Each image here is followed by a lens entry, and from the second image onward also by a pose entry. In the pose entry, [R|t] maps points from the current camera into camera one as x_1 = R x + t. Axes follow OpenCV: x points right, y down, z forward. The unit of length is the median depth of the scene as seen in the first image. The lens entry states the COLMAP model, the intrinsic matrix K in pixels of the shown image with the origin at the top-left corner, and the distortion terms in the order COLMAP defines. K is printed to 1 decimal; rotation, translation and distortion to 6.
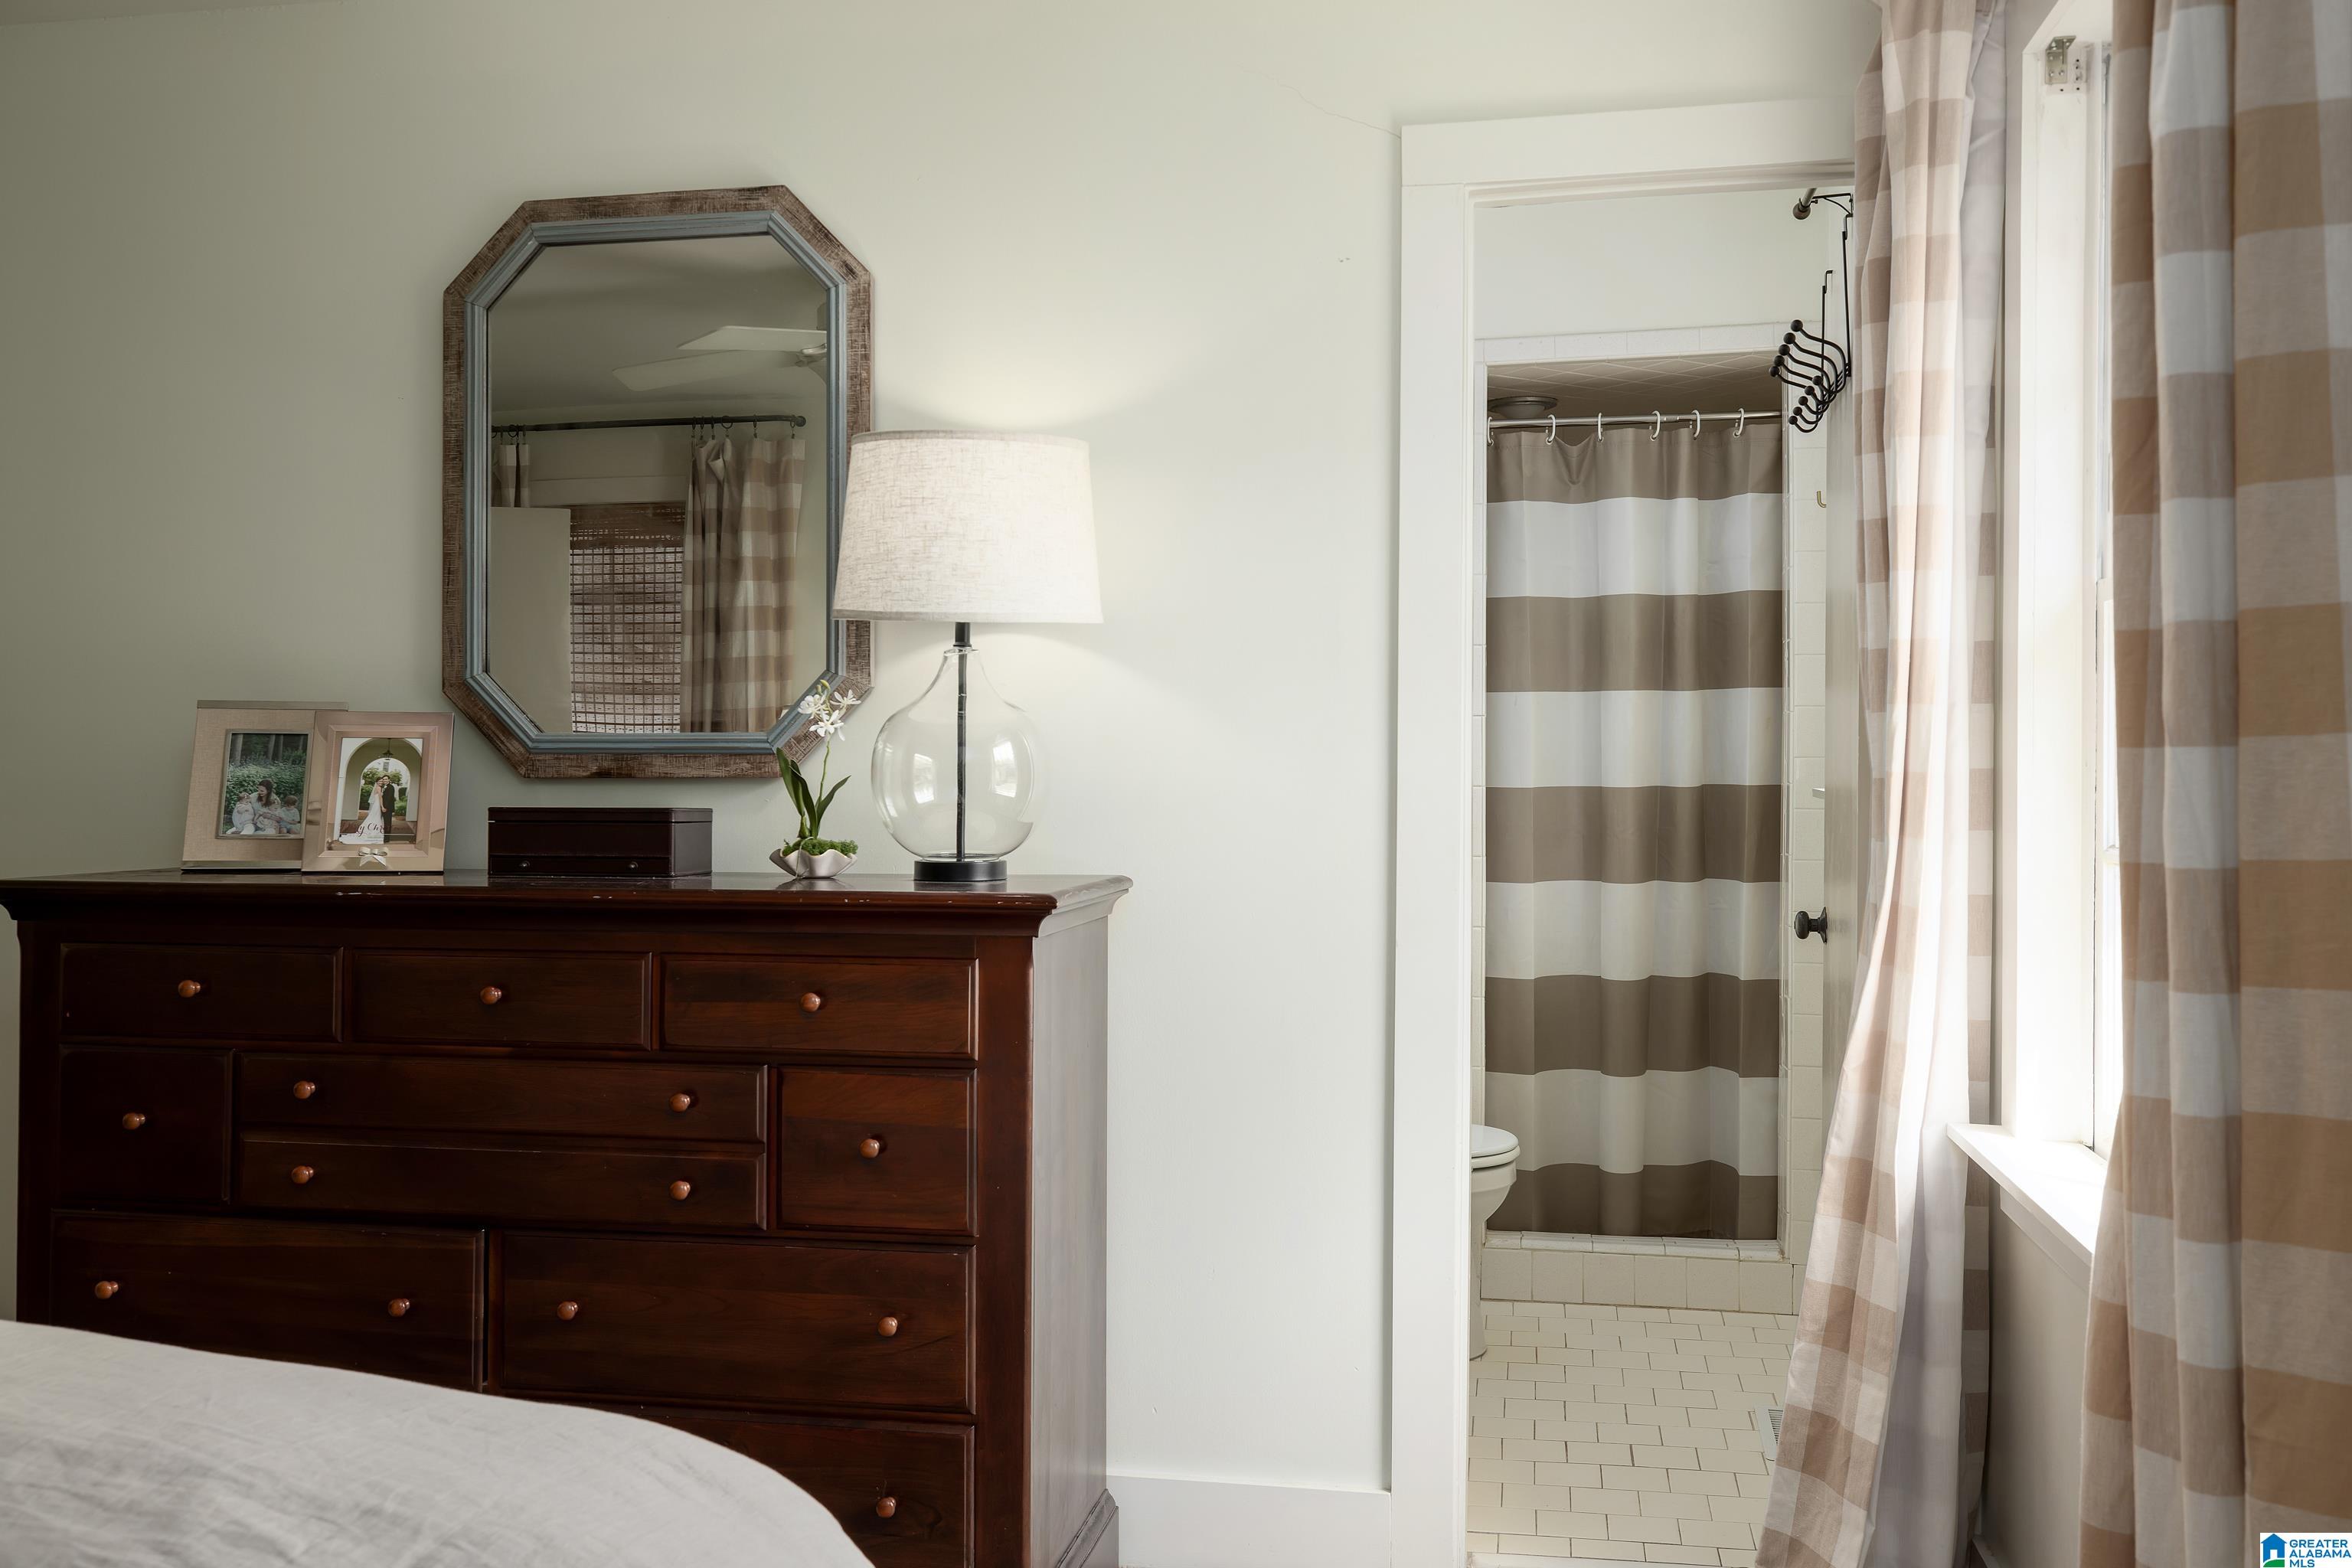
lens RADIAL K [[2028.3, 0, 1173.7], [0, 2028.3, 774.1], [0, 0, 1]] dist [0.001404, 0.013459]
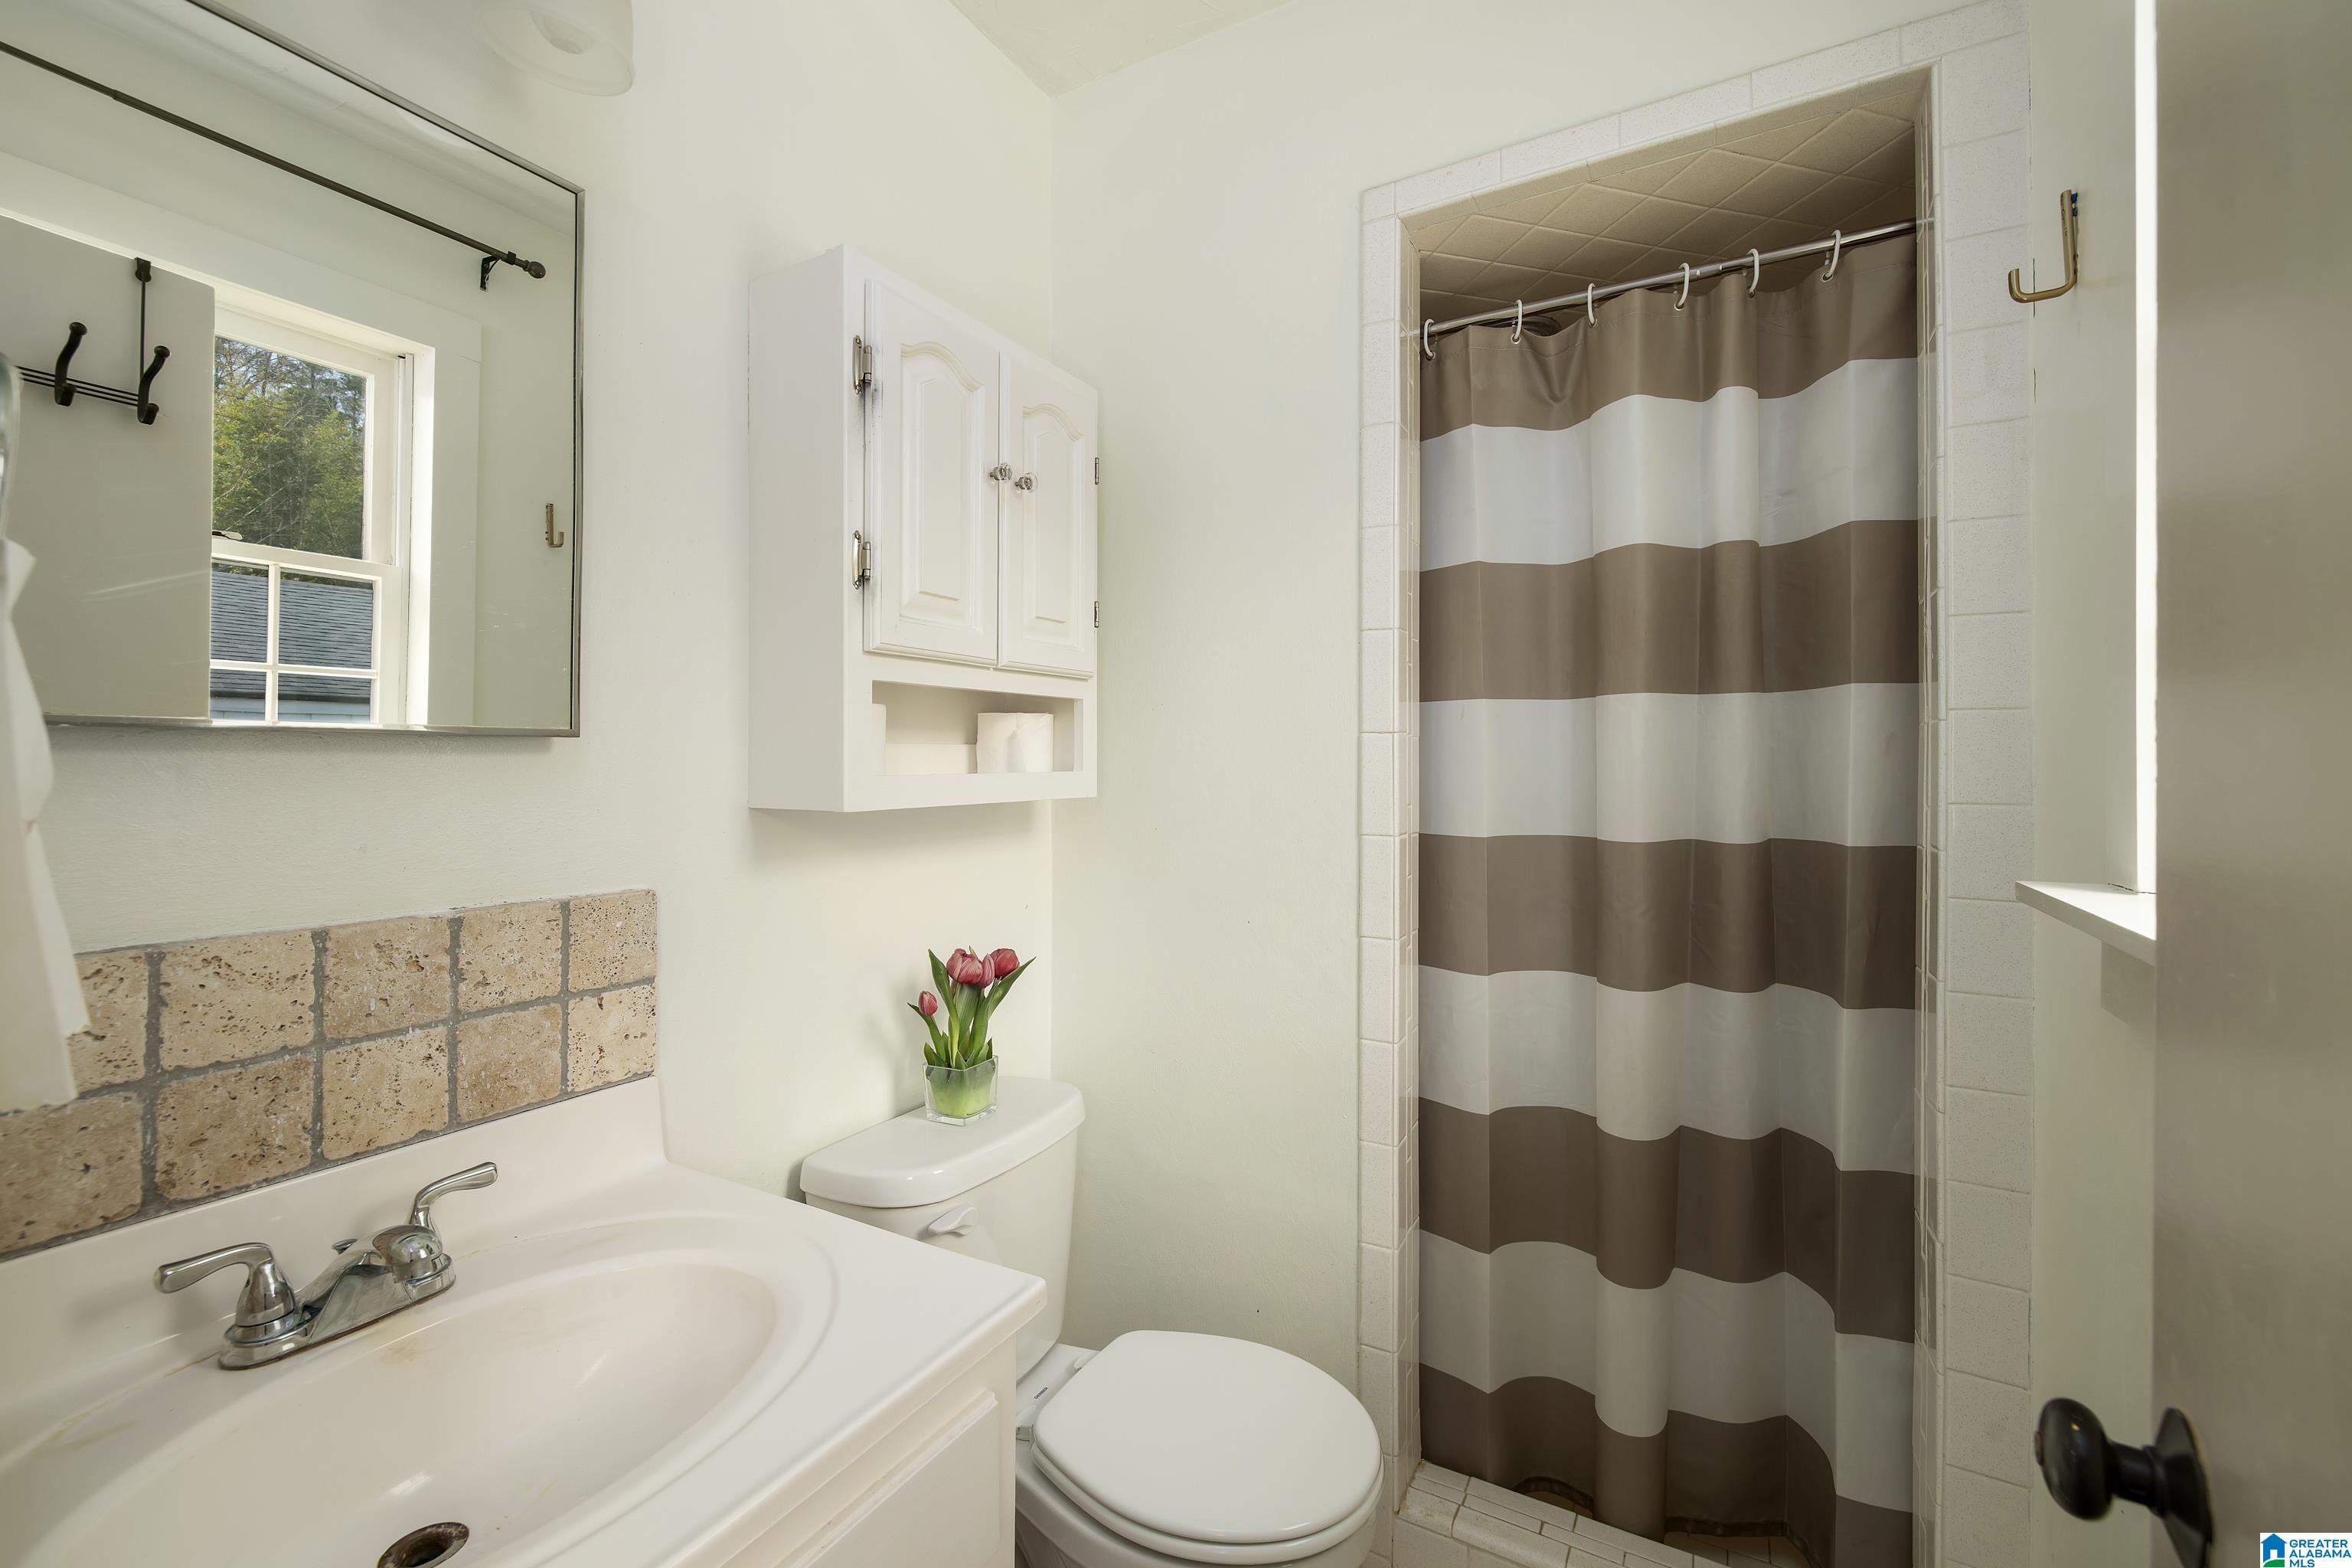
lens RADIAL K [[982.9, 0, 1156.6], [0, 982.9, 760.6], [0, 0, 1]] dist [0.000093, 0.000105]
pose [[0.940944, 0.003293, -0.338546, 0.184870], [-0.010610, 0.999748, -0.019766, -0.011451], [0.338396, 0.022191, 0.940742, 0.645281]]
